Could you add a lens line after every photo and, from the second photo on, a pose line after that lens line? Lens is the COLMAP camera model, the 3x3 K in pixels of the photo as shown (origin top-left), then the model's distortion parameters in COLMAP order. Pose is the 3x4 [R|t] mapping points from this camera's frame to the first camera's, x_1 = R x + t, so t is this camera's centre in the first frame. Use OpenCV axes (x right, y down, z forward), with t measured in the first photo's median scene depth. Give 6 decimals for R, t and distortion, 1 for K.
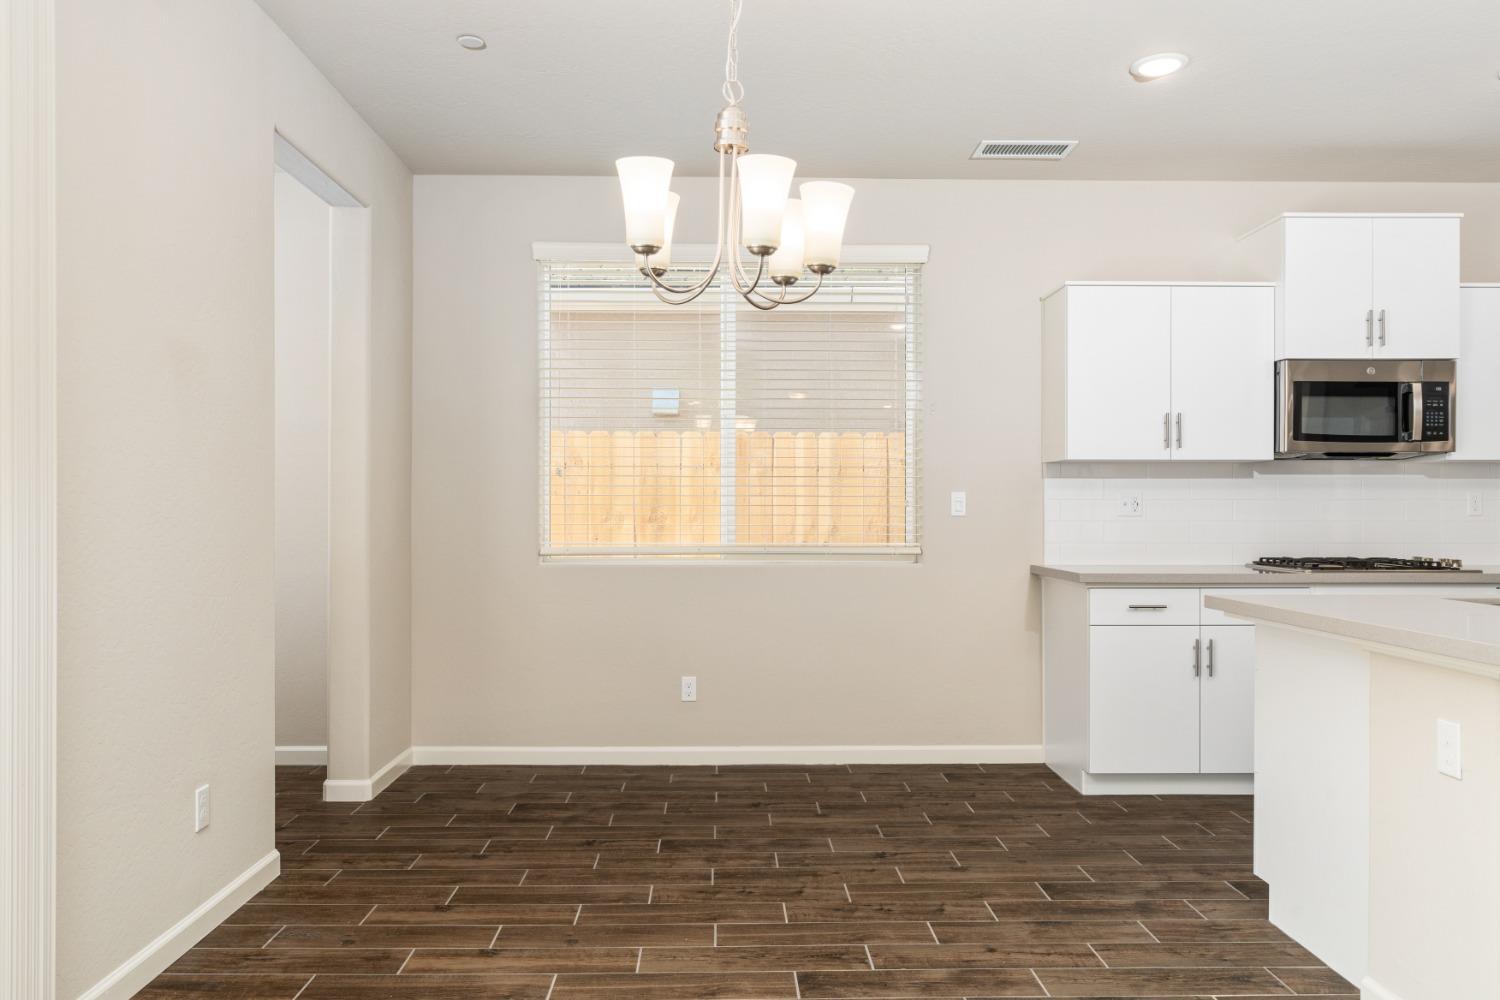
lens RADIAL K [[1045.5, 0, 758.3], [0, 1045.5, 511.0], [0, 0, 1]] dist [-0.005034, 0.013234]
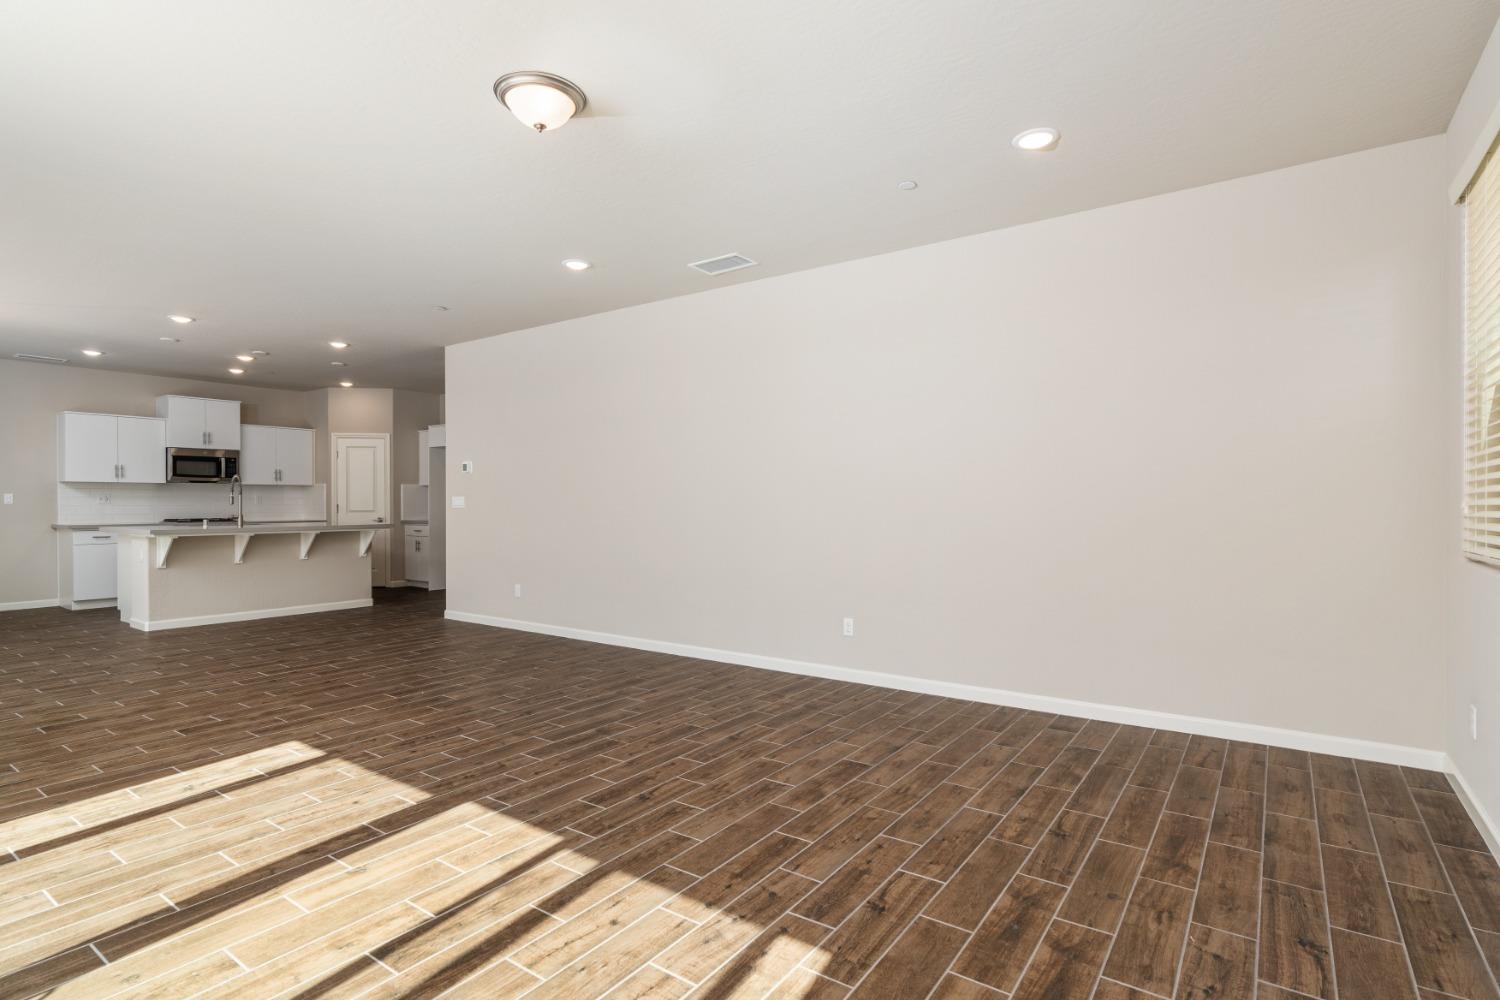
lens RADIAL K [[728.6, 0, 745.7], [0, 728.6, 501.6], [0, 0, 1]] dist [-0.014481, -0.000356]
pose [[0.592280, -0.003279, 0.805726, -0.144099], [0.001164, 0.999994, 0.003214, -0.004915], [-0.805731, -0.000966, 0.592280, -1.455186]]
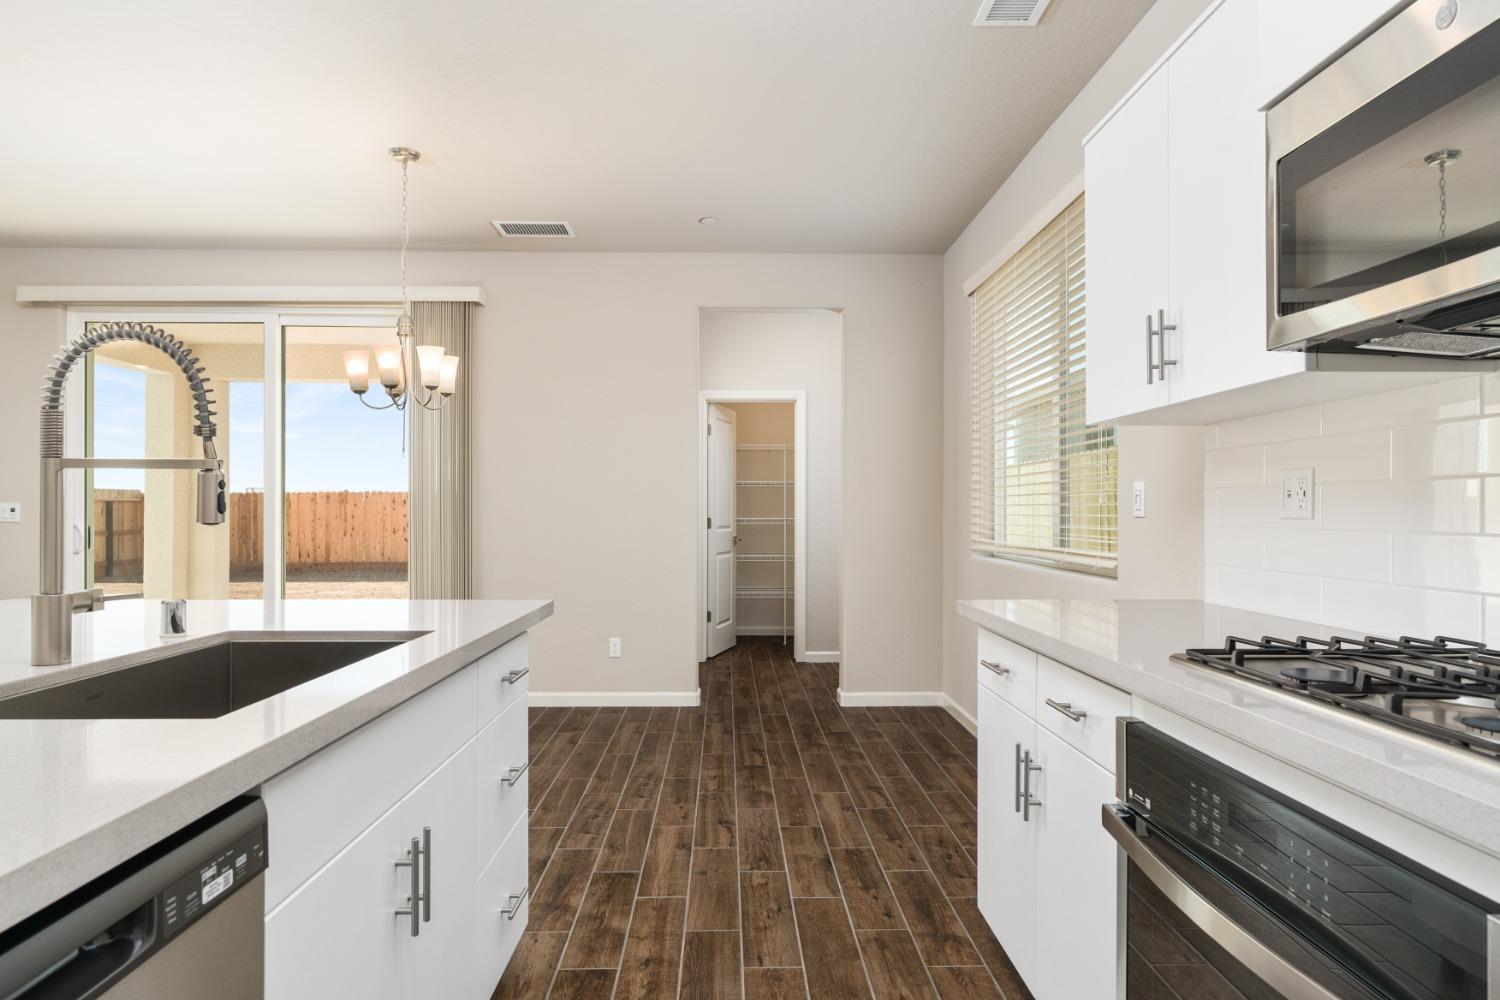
lens RADIAL K [[884.8, 0, 745.9], [0, 884.8, 504.1], [0, 0, 1]] dist [0.015624, -0.000549]
pose [[-0.012123, -0.016639, -0.999788, 0.880741], [-0.000007, 0.999862, -0.016640, 0.008459], [0.999927, -0.000195, -0.012122, 0.862516]]
